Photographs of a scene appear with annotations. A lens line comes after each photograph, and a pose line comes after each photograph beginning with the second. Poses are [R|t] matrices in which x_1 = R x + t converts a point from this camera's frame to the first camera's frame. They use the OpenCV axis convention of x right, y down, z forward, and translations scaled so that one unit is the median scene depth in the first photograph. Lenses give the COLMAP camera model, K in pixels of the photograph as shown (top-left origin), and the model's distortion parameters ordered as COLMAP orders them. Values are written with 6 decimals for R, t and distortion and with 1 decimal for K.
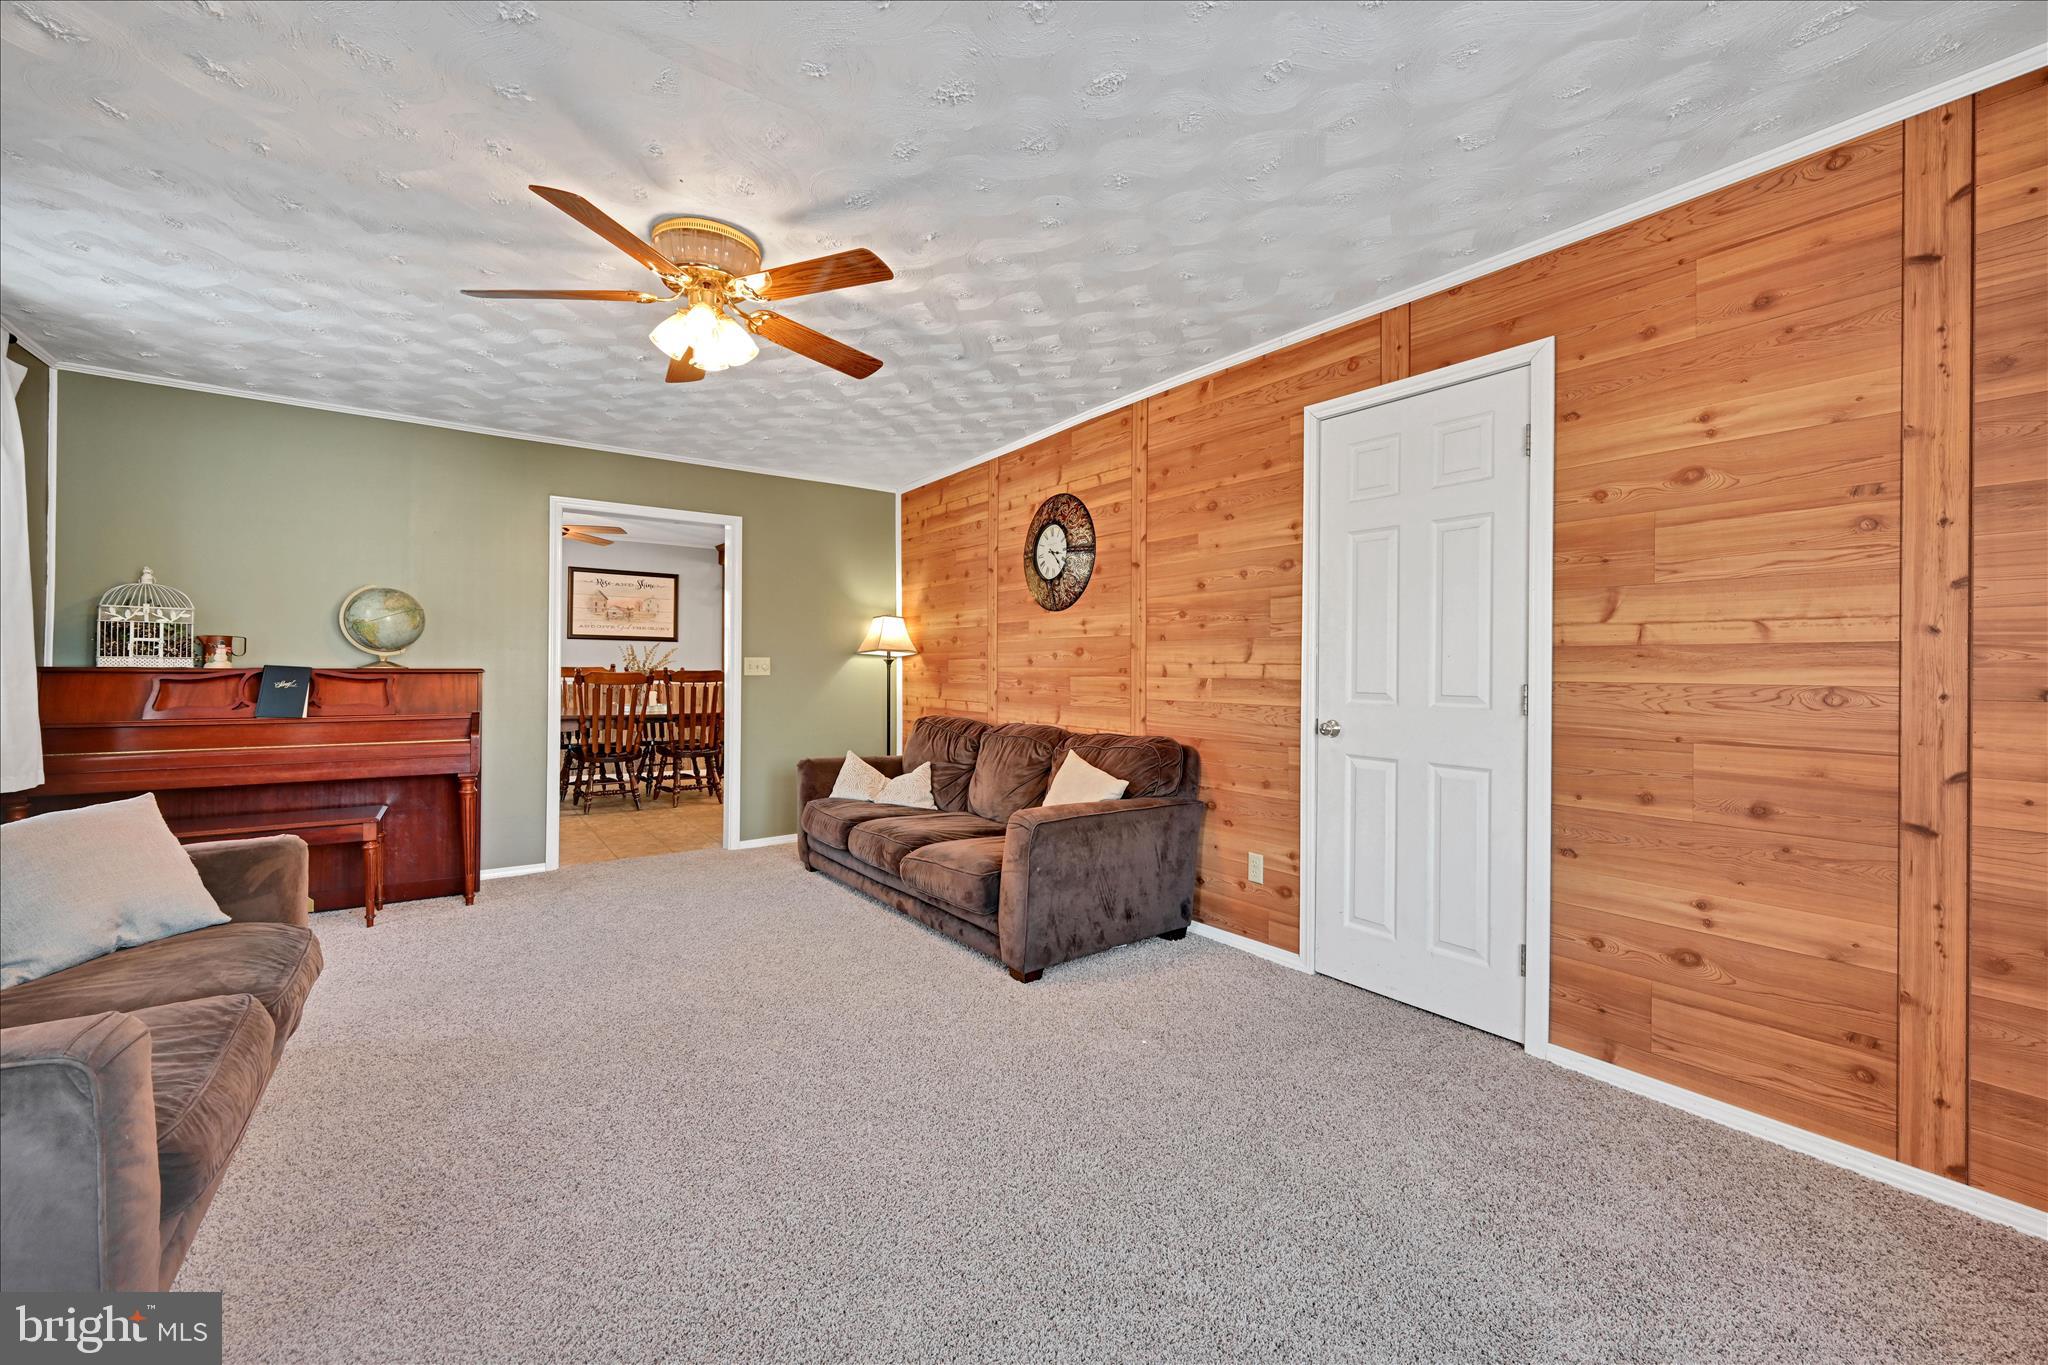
lens RADIAL K [[820.2, 0, 1060.5], [0, 820.2, 663.0], [0, 0, 1]] dist [-0.002298, 0.001102]
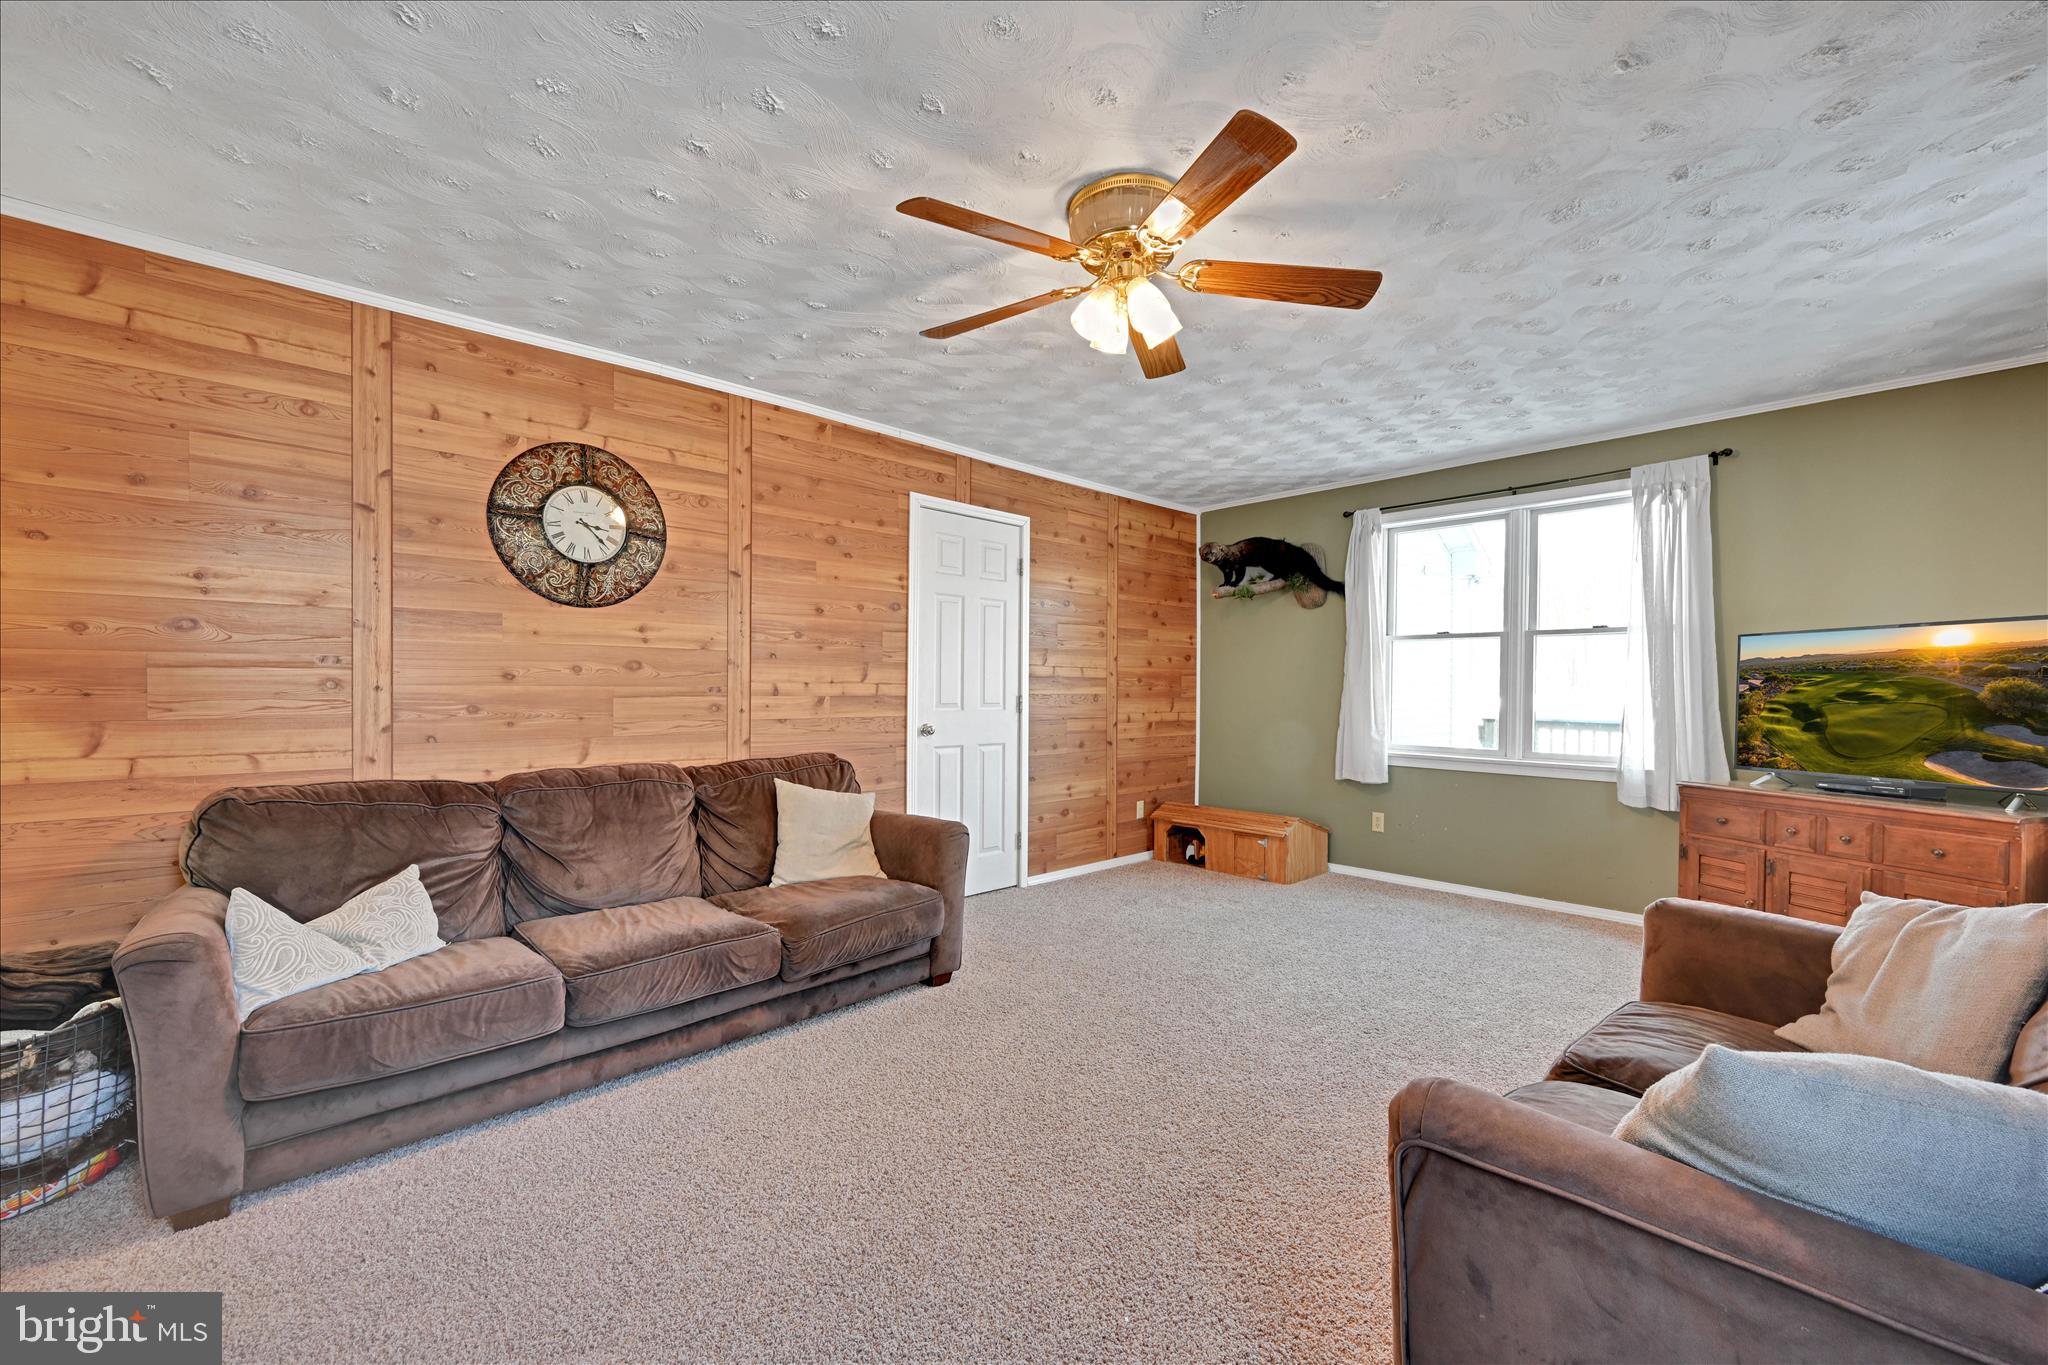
lens RADIAL K [[820.2, 0, 1019.6], [0, 820.2, 699.6], [0, 0, 1]] dist [-0.002298, 0.001102]
pose [[-0.112412, -0.014793, 0.993552, -0.888901], [-0.006573, 0.999878, 0.014143, 0.005600], [-0.993640, -0.004941, -0.112496, 0.818847]]
